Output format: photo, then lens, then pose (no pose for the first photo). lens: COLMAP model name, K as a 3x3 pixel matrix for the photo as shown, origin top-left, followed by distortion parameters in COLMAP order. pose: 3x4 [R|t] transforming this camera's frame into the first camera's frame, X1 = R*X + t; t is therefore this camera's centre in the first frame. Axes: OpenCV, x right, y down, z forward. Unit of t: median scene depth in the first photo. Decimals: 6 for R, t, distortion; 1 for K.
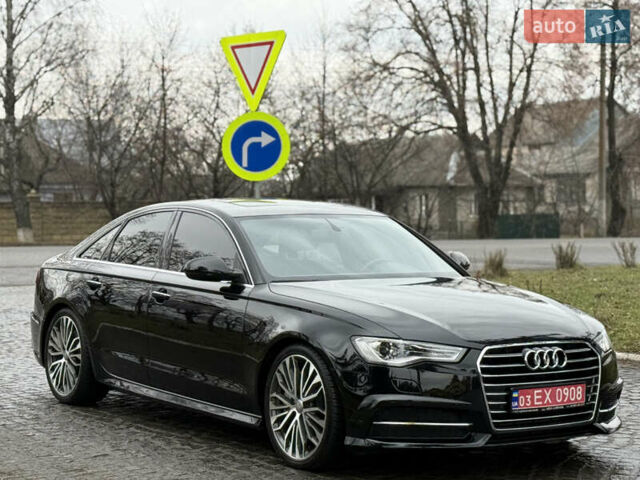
lens RADIAL K [[1296.9, 0, 333.8], [0, 1296.9, 213.5], [0, 0, 1]] dist [0.076893, 0.000000]
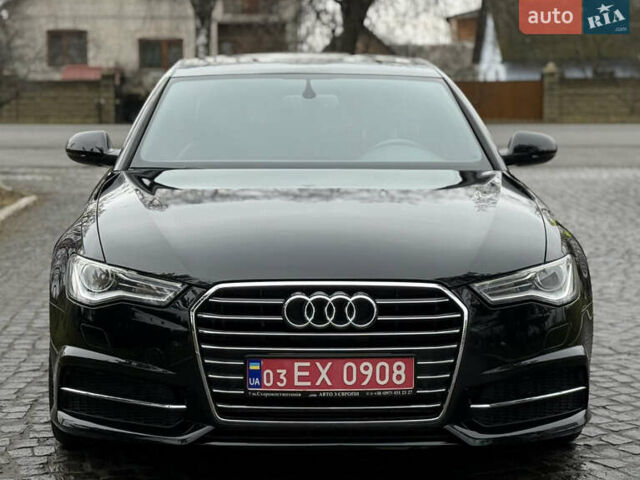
lens RADIAL K [[1296.9, 0, 320.1], [0, 1296.9, 240.2], [0, 0, 1]] dist [0.076893, 0.000000]
pose [[0.851218, 0.056004, -0.521816, 0.456191], [0.003205, 0.993717, 0.111879, 0.013415], [0.524803, -0.096906, 0.845690, 0.491766]]
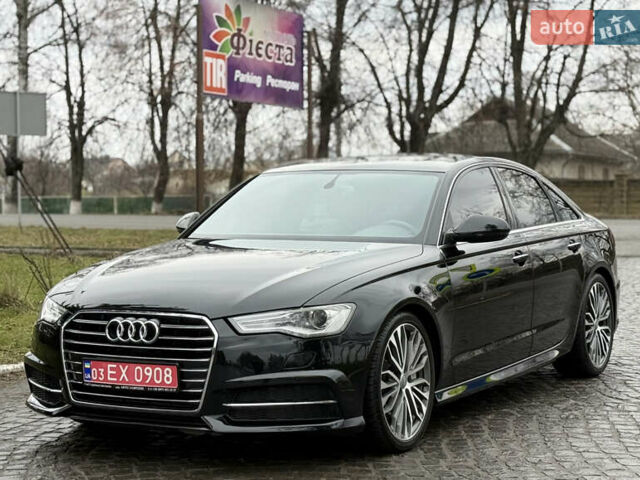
lens RADIAL K [[1296.9, 0, 321.2], [0, 1296.9, 242.1], [0, 0, 1]] dist [0.076893, 0.000000]
pose [[0.477873, 0.022288, -0.878146, 0.965650], [0.013575, 0.999371, 0.032753, 0.025211], [0.878324, -0.027573, 0.477270, 0.684544]]
